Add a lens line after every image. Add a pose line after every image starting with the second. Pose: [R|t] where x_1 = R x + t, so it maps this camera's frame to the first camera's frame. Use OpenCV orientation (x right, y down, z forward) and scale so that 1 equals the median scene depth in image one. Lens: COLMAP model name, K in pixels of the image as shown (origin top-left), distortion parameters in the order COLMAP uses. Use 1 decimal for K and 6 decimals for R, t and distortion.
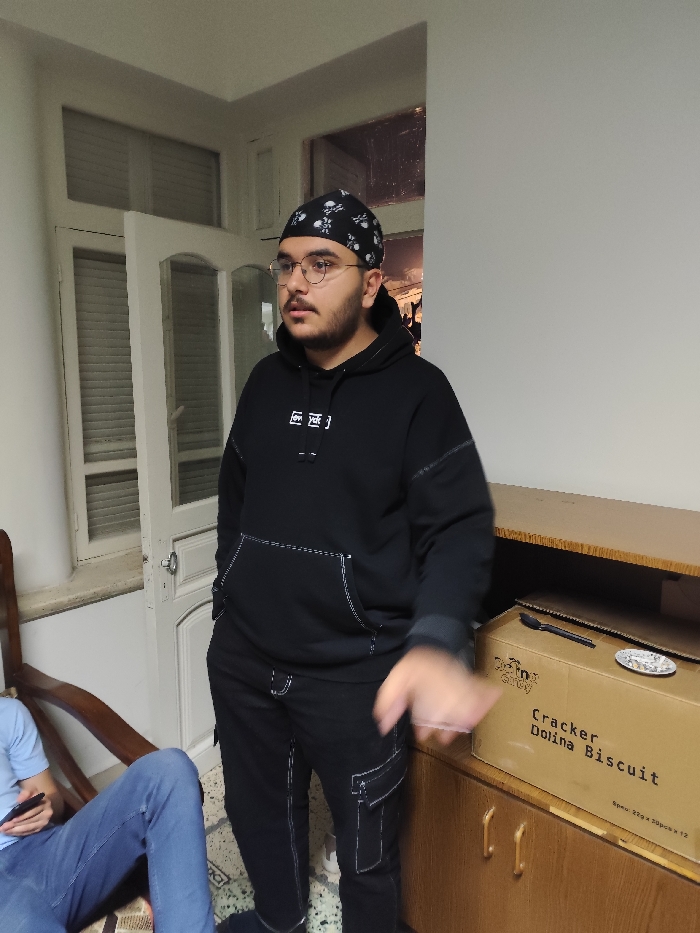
lens RADIAL K [[647.2, 0, 350.2], [0, 647.2, 469.4], [0, 0, 1]] dist [0.024924, -0.024685]
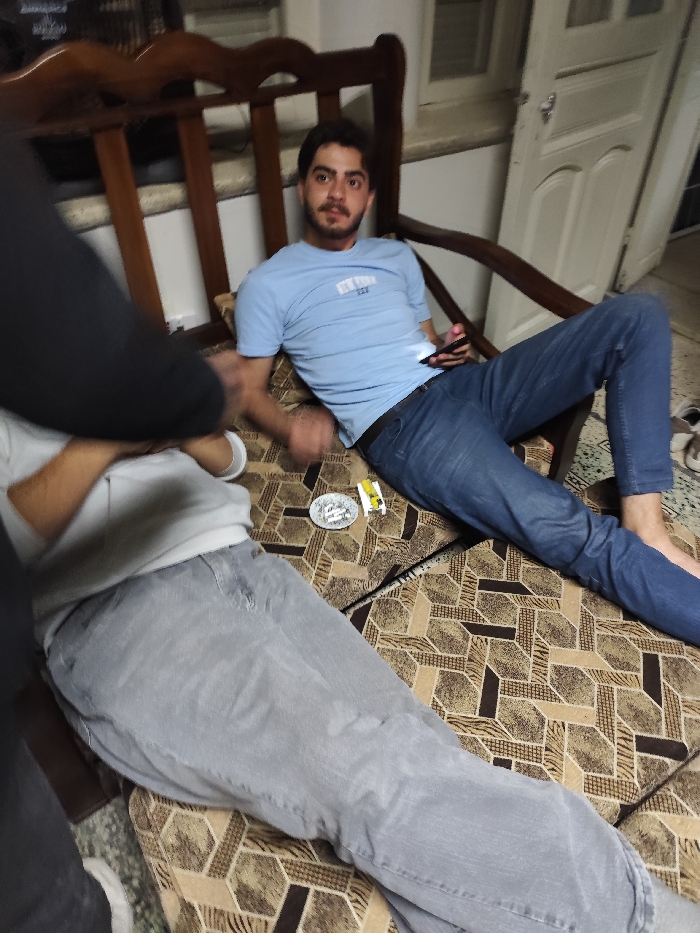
lens RADIAL K [[647.2, 0, 362.1], [0, 647.2, 470.2], [0, 0, 1]] dist [0.024924, -0.024685]
pose [[0.976005, 0.148952, -0.158833, -0.490618], [-0.044892, 0.851405, 0.522584, 0.181432], [0.213071, -0.502914, 0.837662, 0.015994]]
